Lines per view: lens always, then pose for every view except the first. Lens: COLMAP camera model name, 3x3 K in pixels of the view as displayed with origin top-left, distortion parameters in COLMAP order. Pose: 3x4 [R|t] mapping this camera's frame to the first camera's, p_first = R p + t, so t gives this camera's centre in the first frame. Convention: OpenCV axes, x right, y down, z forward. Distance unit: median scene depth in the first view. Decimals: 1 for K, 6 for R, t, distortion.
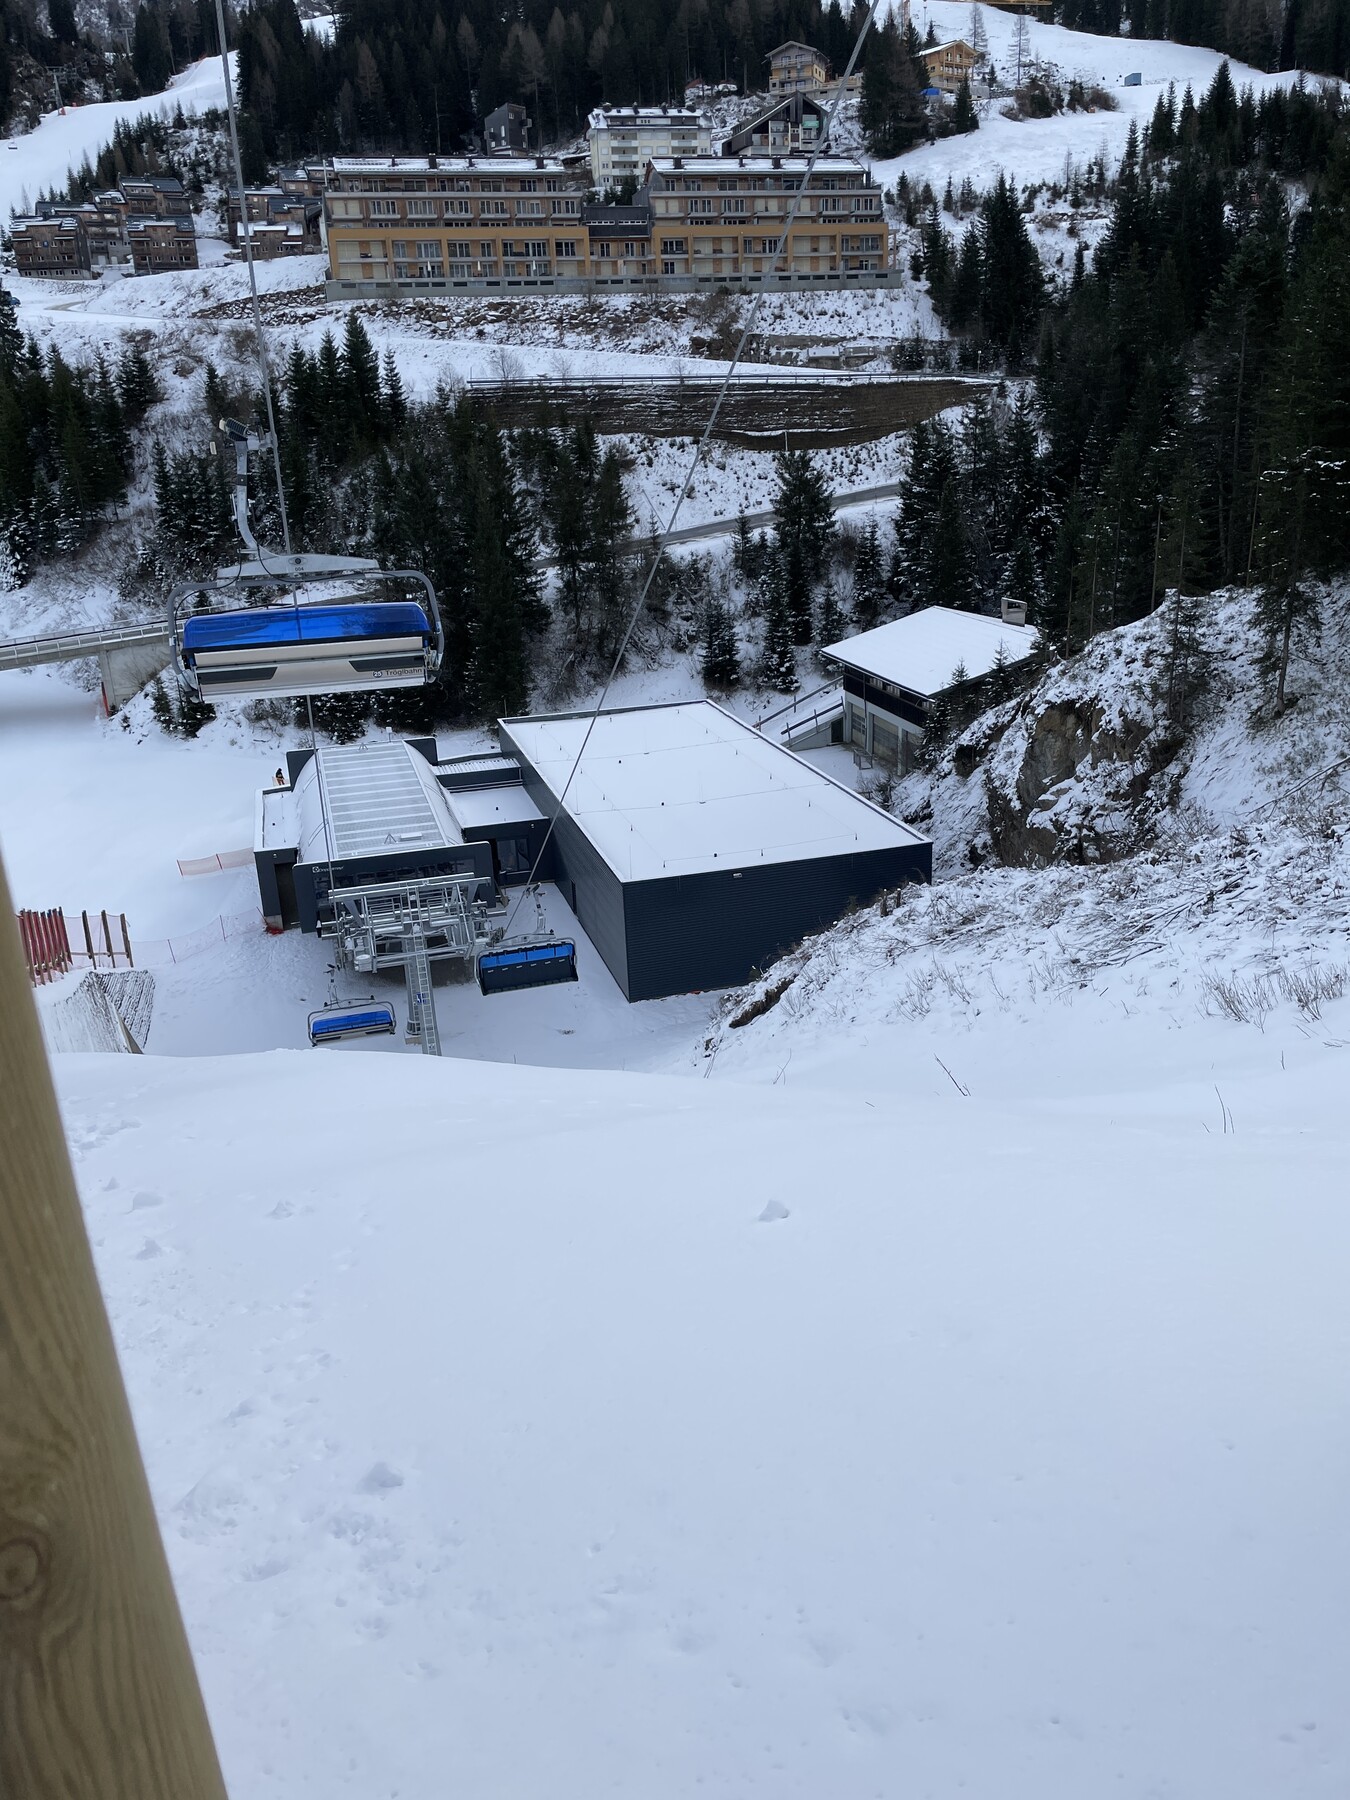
lens RADIAL K [[1357.6, 0, 684.3], [0, 1357.6, 901.9], [0, 0, 1]] dist [0.072490, -0.107404]
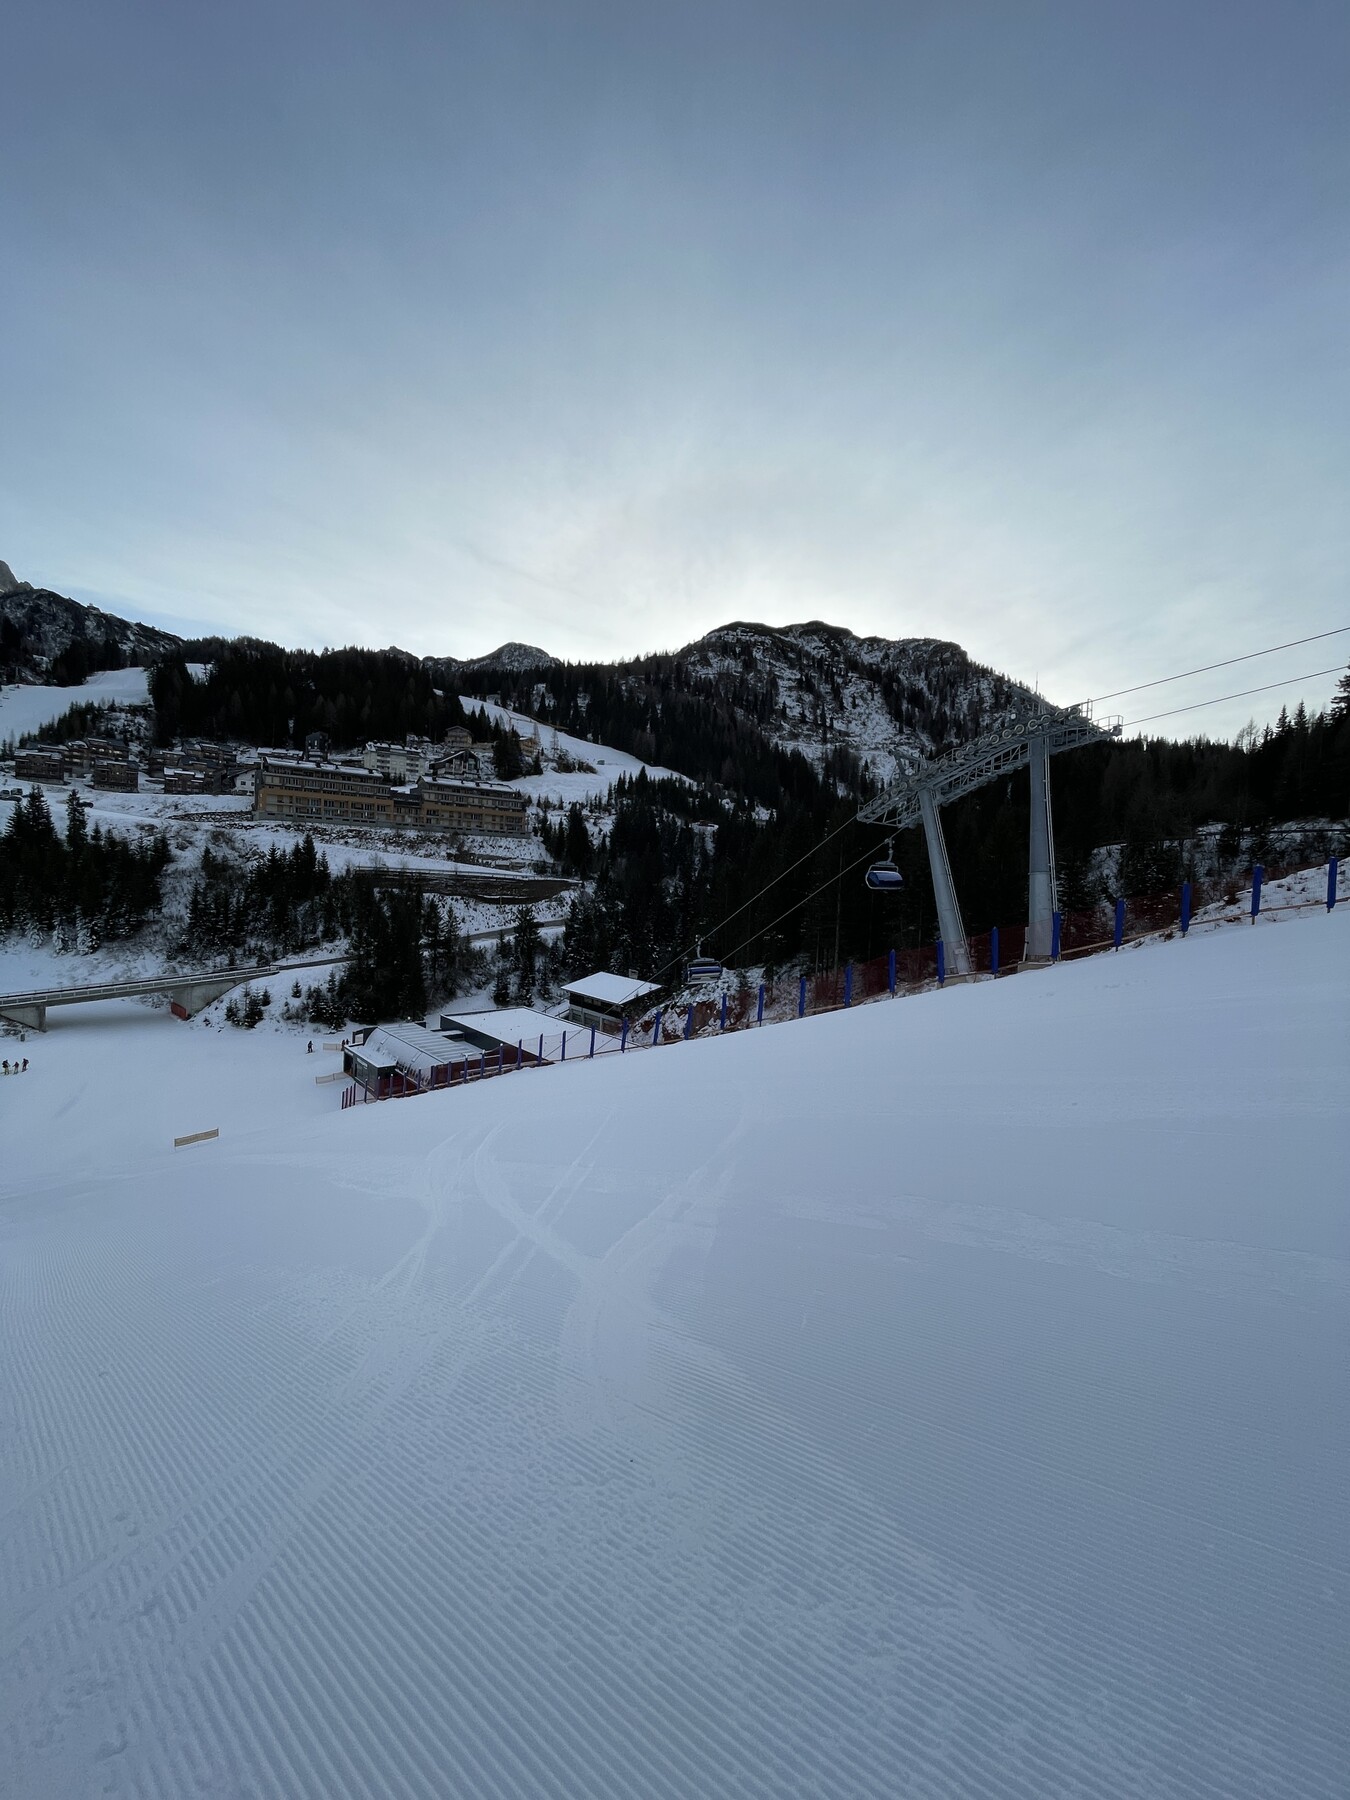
lens RADIAL K [[724.8, 0, 675.0], [0, 724.8, 900.0], [0, 0, 1]] dist [0.002144, 0.000099]
pose [[0.900884, 0.061062, 0.429744, -0.154981], [0.074928, 0.953316, -0.292530, 0.034514], [-0.427544, 0.295735, 0.854252, -0.140677]]
